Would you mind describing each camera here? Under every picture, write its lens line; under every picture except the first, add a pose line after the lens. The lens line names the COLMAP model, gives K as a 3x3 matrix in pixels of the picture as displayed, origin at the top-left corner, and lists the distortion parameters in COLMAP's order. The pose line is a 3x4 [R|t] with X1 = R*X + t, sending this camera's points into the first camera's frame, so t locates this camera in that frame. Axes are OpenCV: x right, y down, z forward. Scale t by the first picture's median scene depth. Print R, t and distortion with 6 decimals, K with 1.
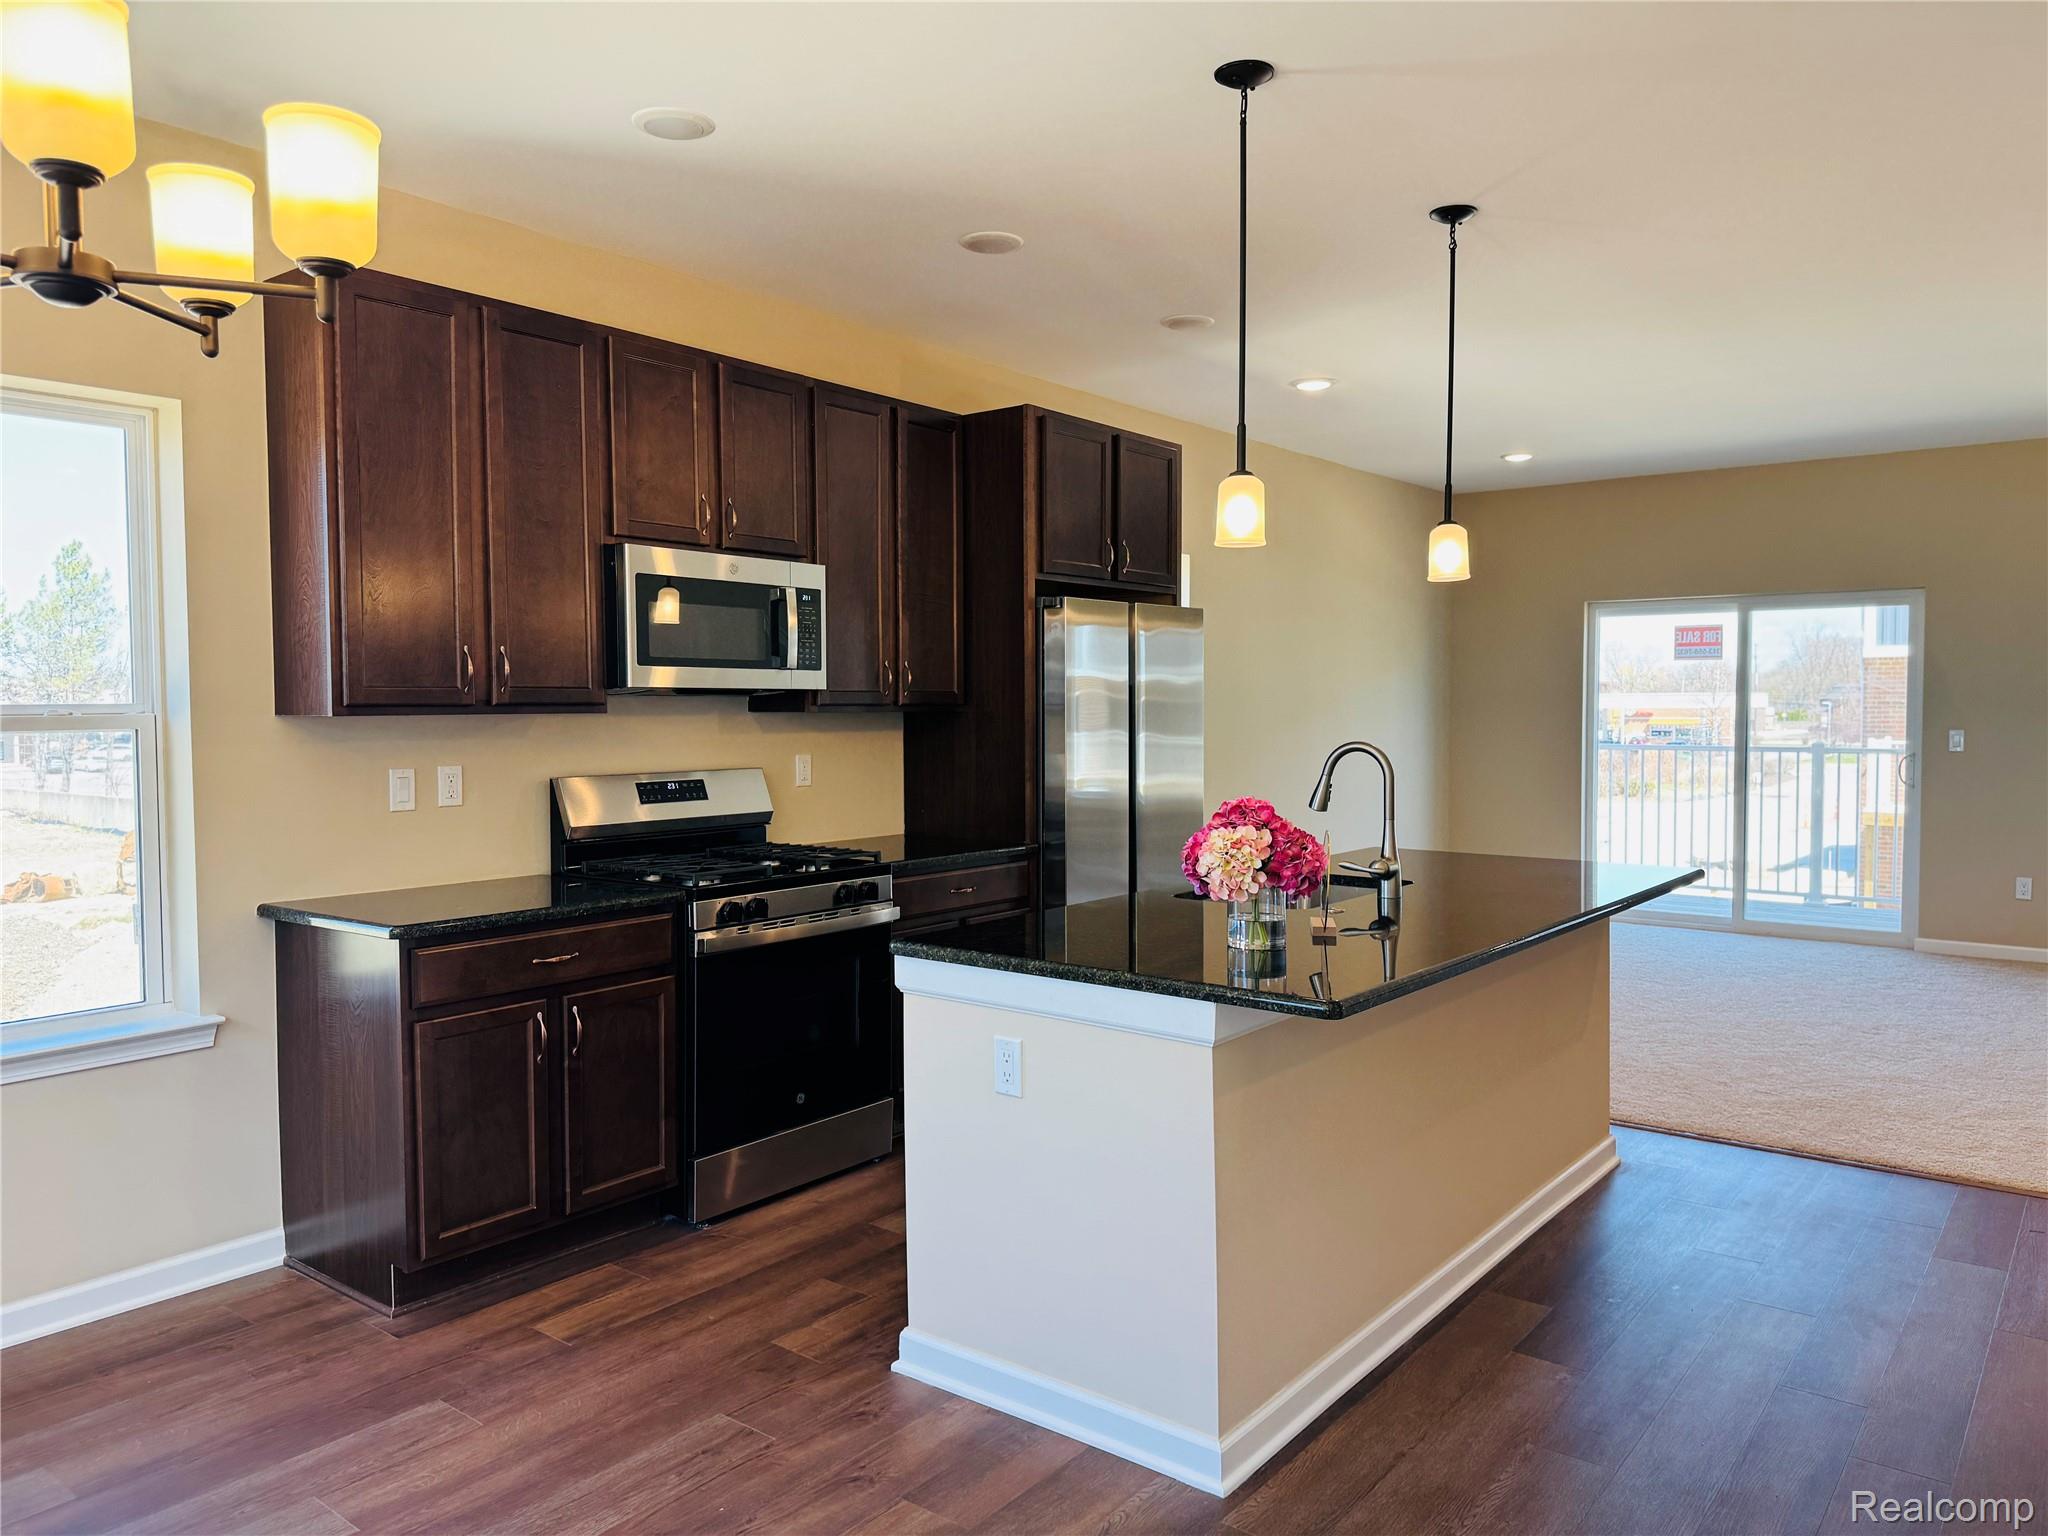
lens RADIAL K [[1440.4, 0, 1024.0], [0, 1440.4, 768.0], [0, 0, 1]] dist [0.064819, -0.093874]
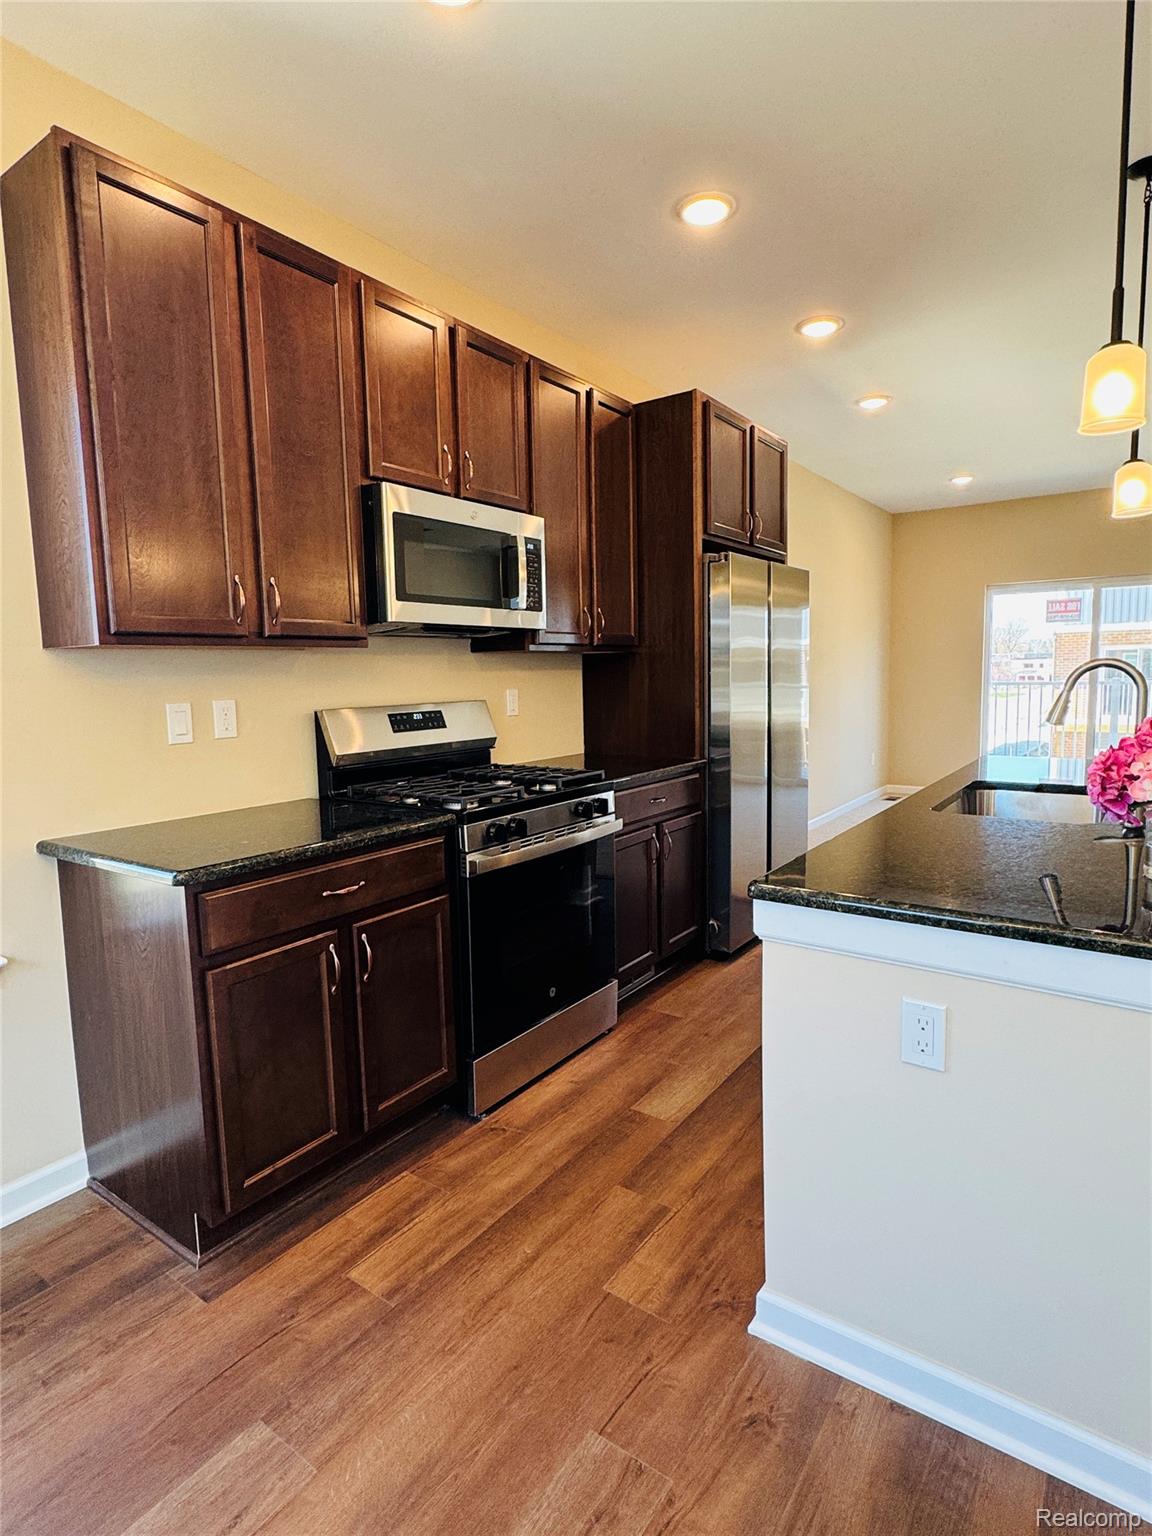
lens RADIAL K [[818.2, 0, 576.0], [0, 818.2, 768.0], [0, 0, 1]] dist [-0.019280, 0.032037]
pose [[0.998583, -0.021761, 0.048565, -0.183687], [0.018191, 0.997183, 0.072774, 0.010291], [-0.050011, -0.071787, 0.996165, 0.426712]]
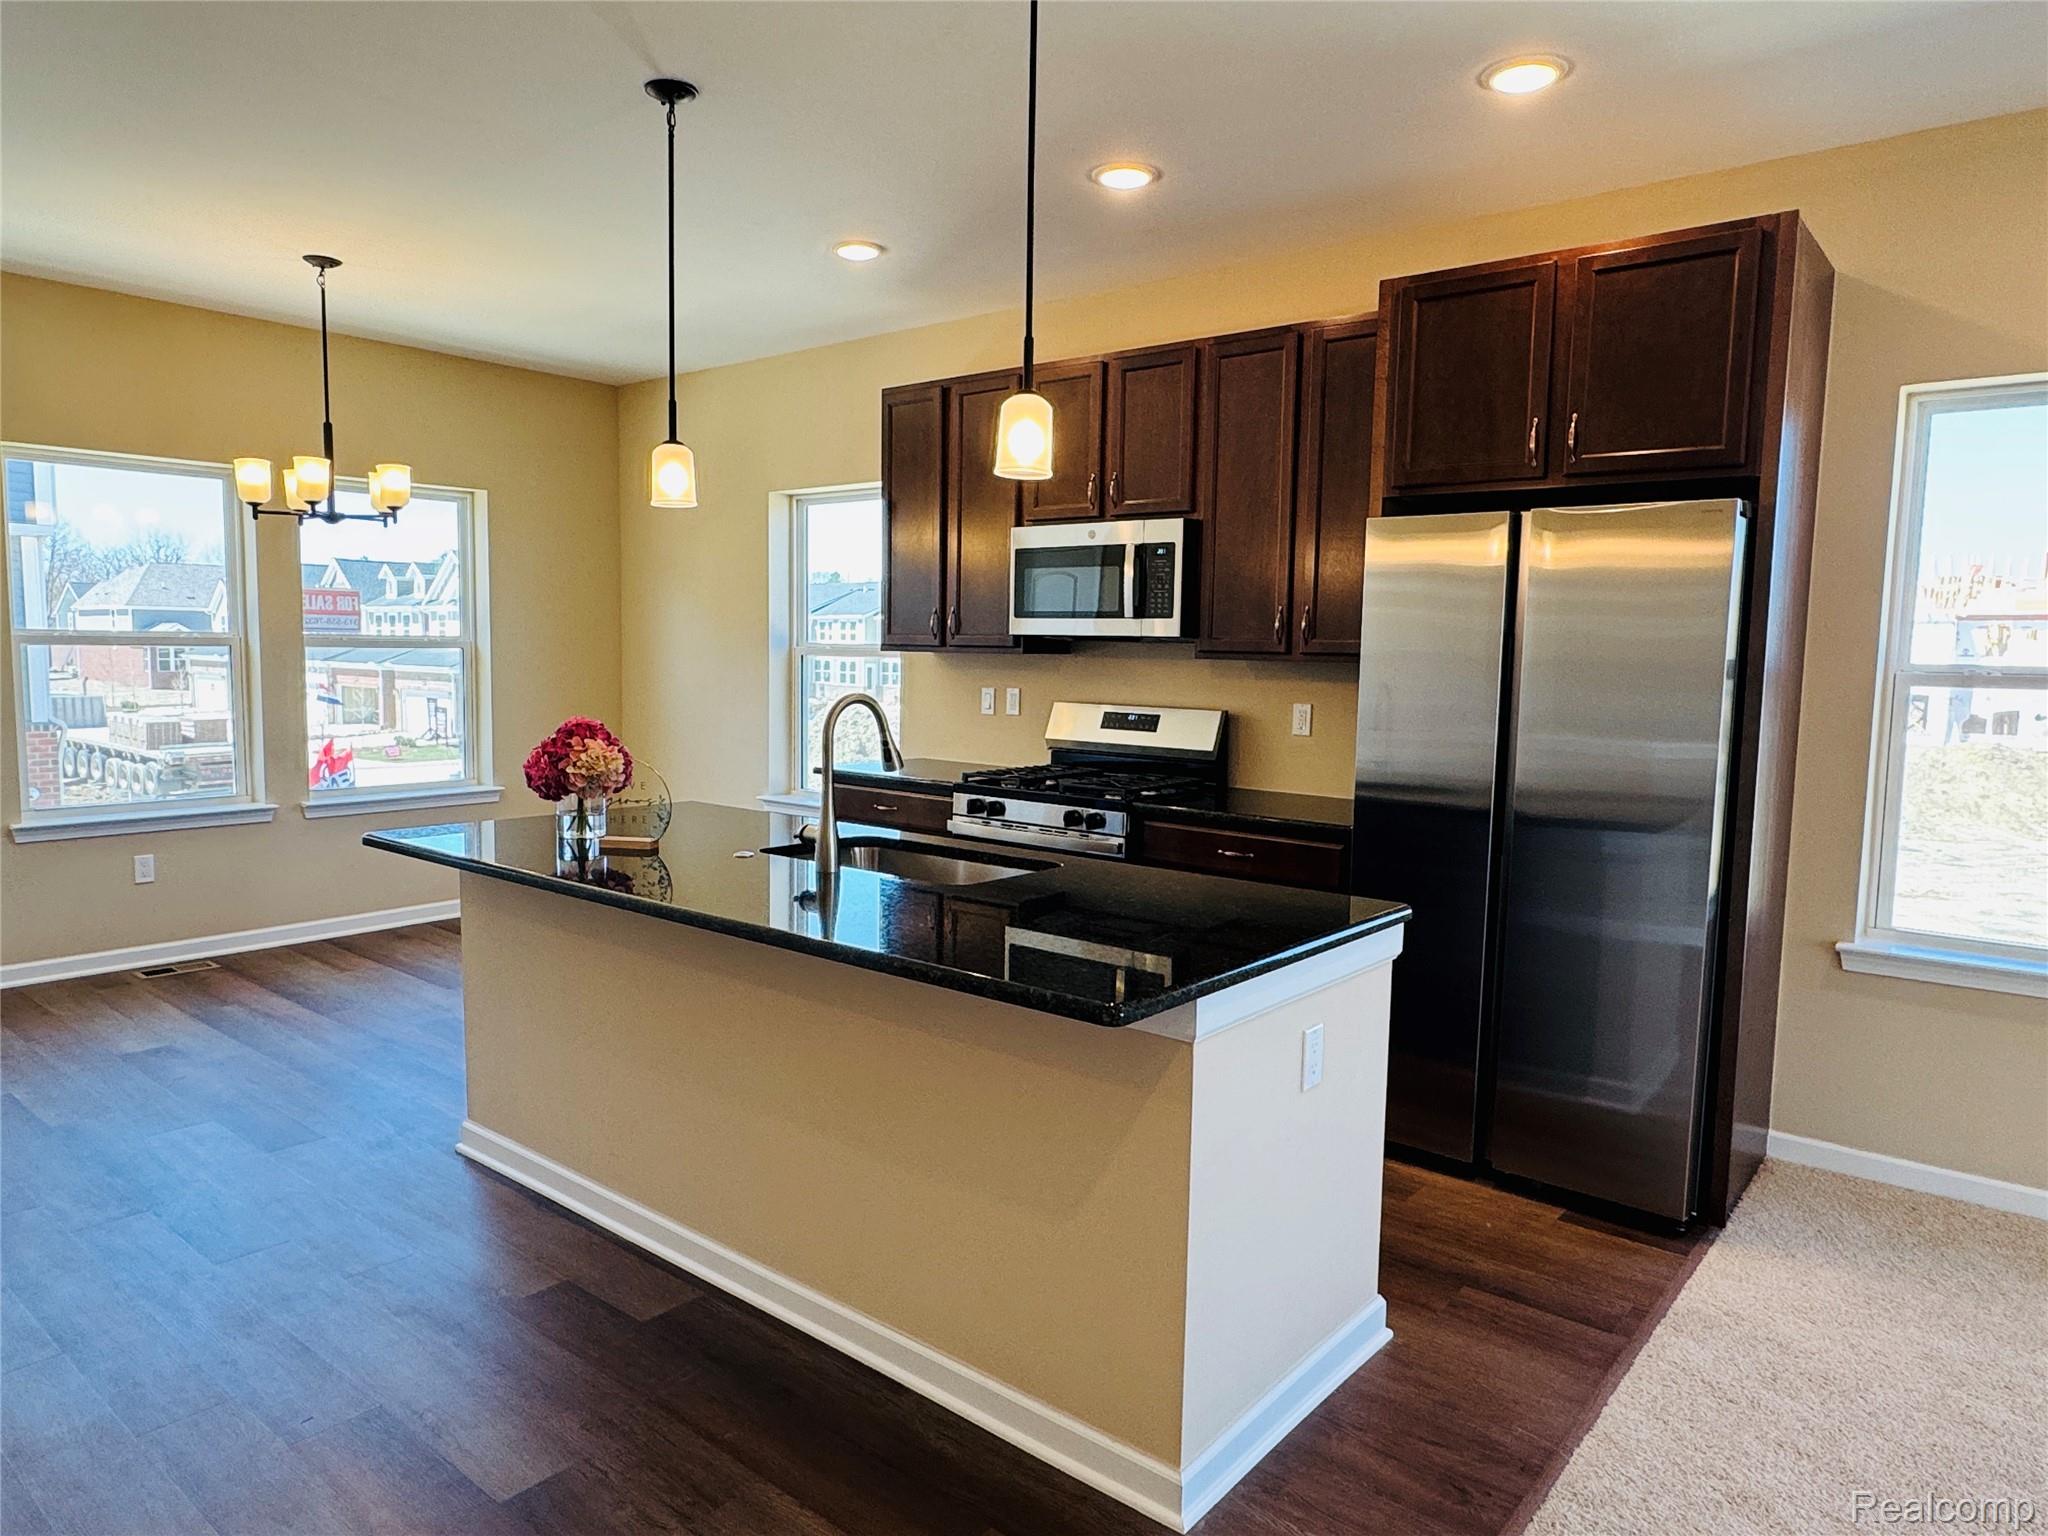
lens RADIAL K [[1308.3, 0, 1024.0], [0, 1308.3, 768.0], [0, 0, 1]] dist [-0.012939, -0.001483]
pose [[-0.032207, 0.097782, -0.994687, 1.038516], [-0.059815, 0.993230, 0.099576, -0.059396], [0.997690, 0.062704, -0.026140, 1.145709]]
